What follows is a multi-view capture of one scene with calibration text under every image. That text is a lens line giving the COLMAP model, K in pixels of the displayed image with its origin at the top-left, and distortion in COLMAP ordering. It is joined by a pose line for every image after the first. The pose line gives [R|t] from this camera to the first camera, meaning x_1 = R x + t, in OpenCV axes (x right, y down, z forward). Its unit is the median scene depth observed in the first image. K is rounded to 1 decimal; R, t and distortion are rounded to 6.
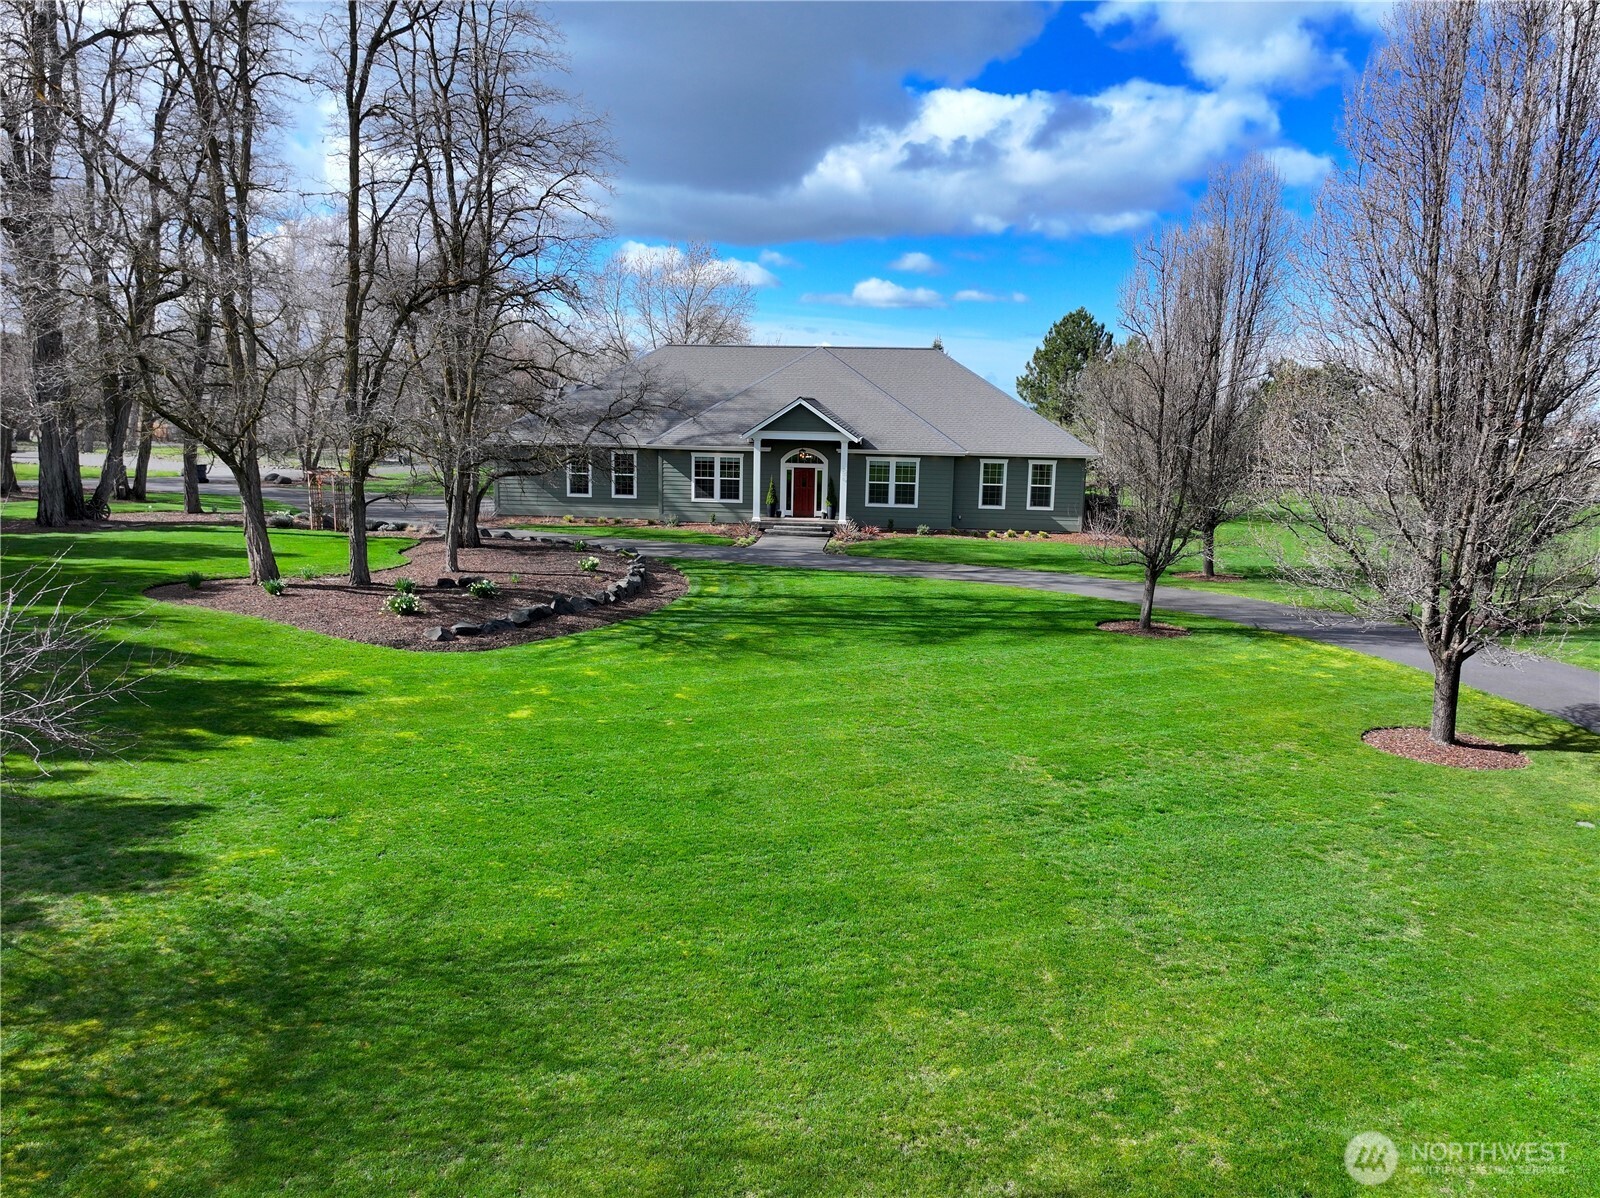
lens RADIAL K [[1130.0, 0, 800.0], [0, 1130.0, 599.0], [0, 0, 1]] dist [0.012789, 0.002093]
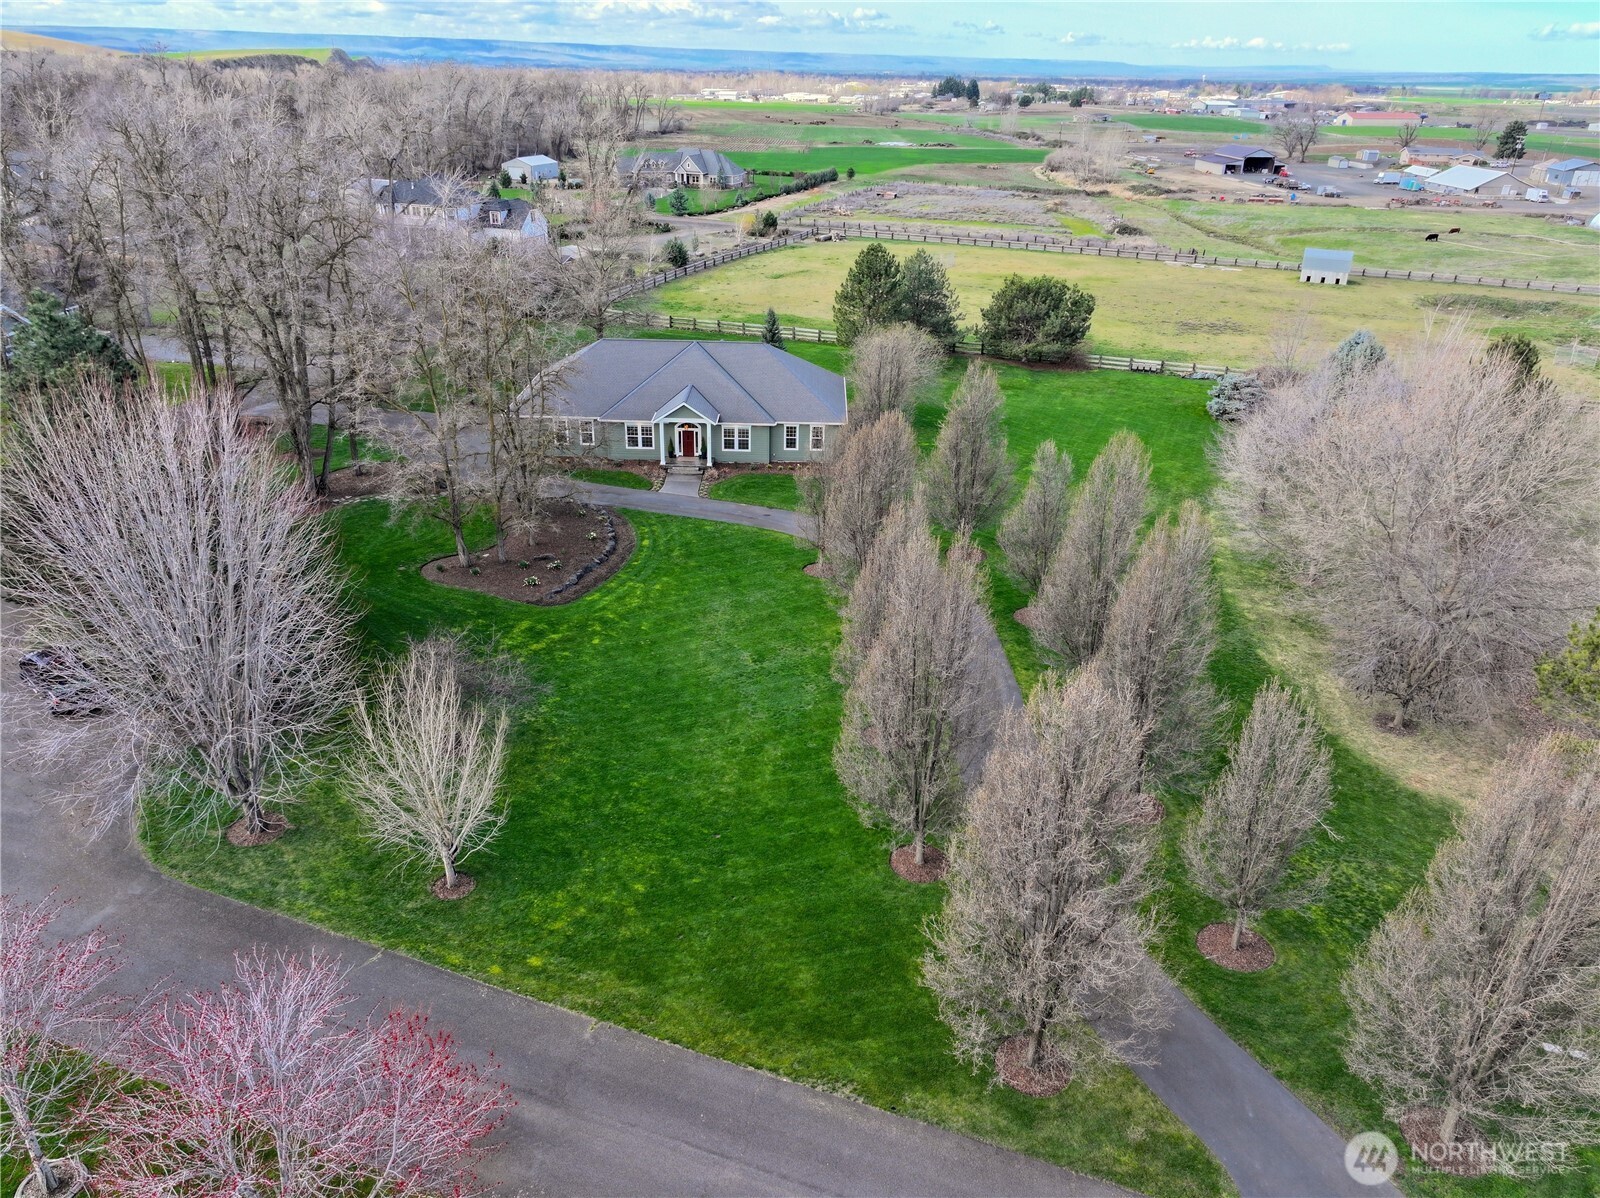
lens RADIAL K [[1130.0, 0, 800.0], [0, 1130.0, 599.0], [0, 0, 1]] dist [0.012789, 0.002093]
pose [[0.996698, -0.035242, 0.073151, 0.041253], [0.013939, 0.961790, 0.273434, -0.352813], [-0.079992, -0.271511, 0.959105, -0.839484]]
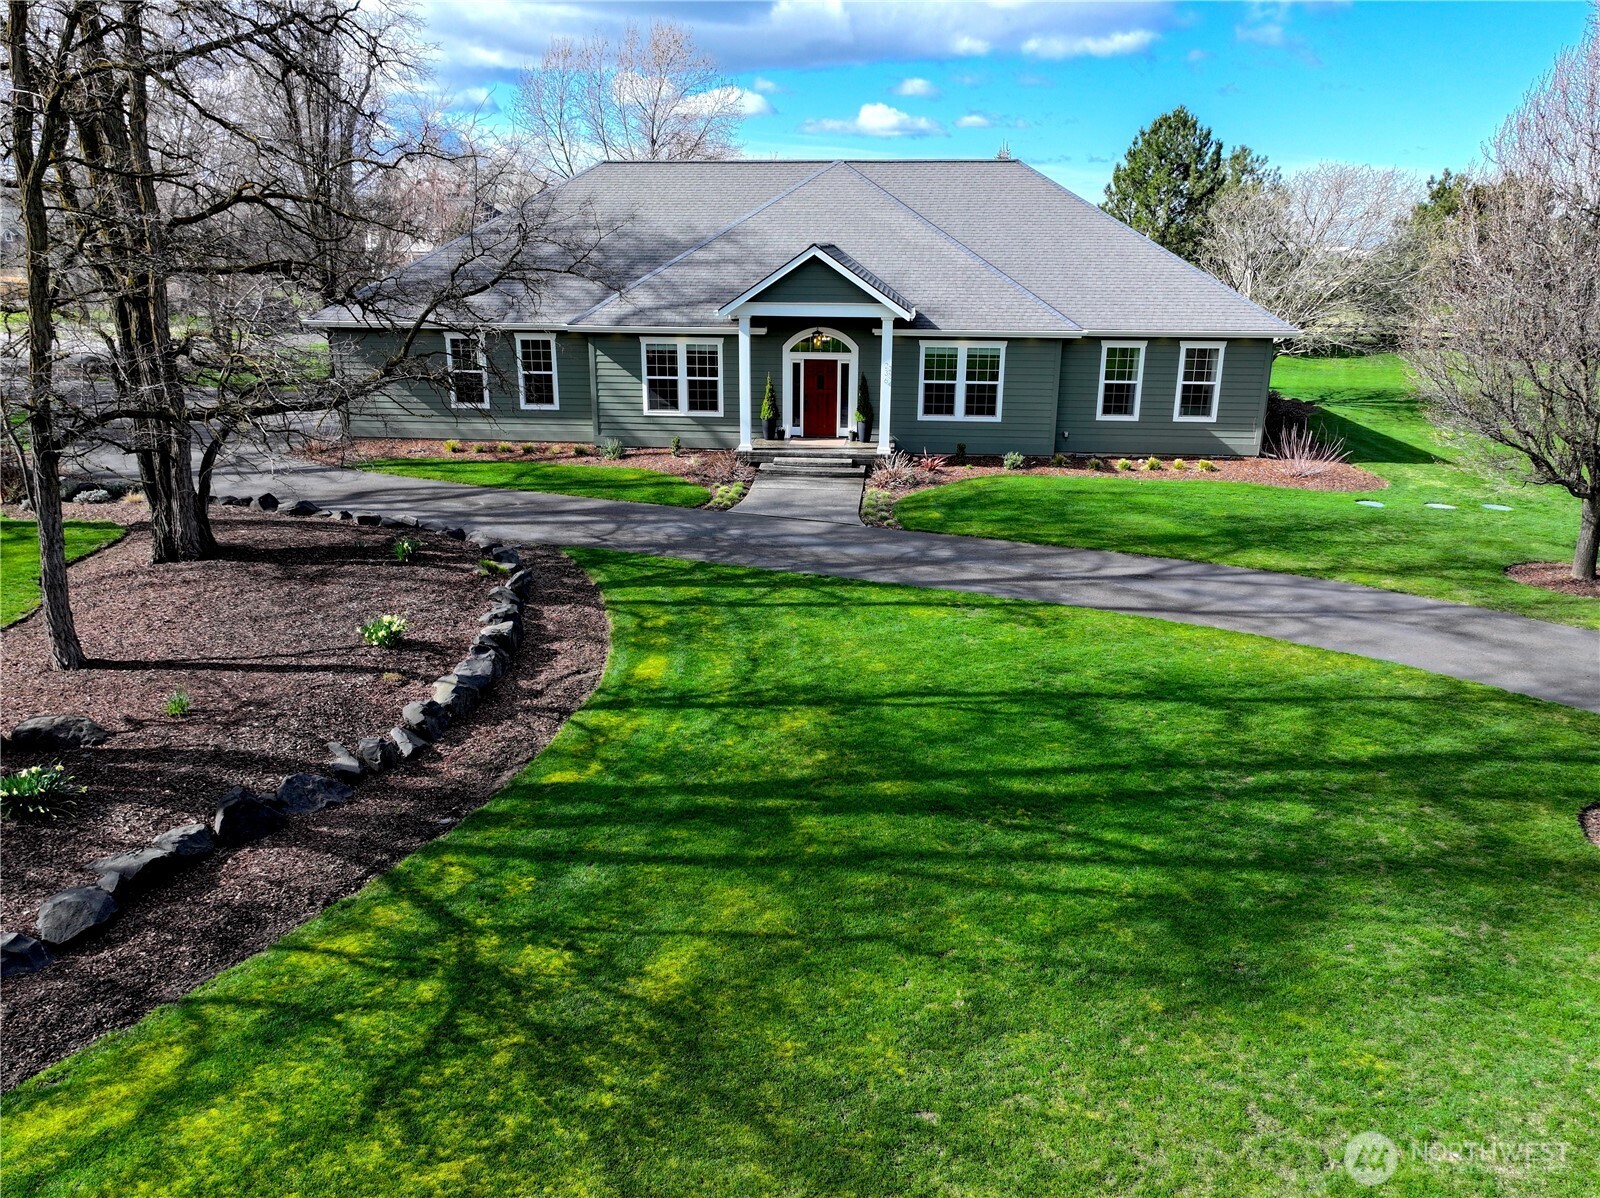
lens RADIAL K [[1130.0, 0, 800.0], [0, 1130.0, 599.0], [0, 0, 1]] dist [0.012789, 0.002093]
pose [[0.999876, -0.015720, 0.000125, -0.009863], [0.015558, 0.990648, 0.135556, -0.070052], [-0.002255, -0.135537, 0.990770, 0.362032]]
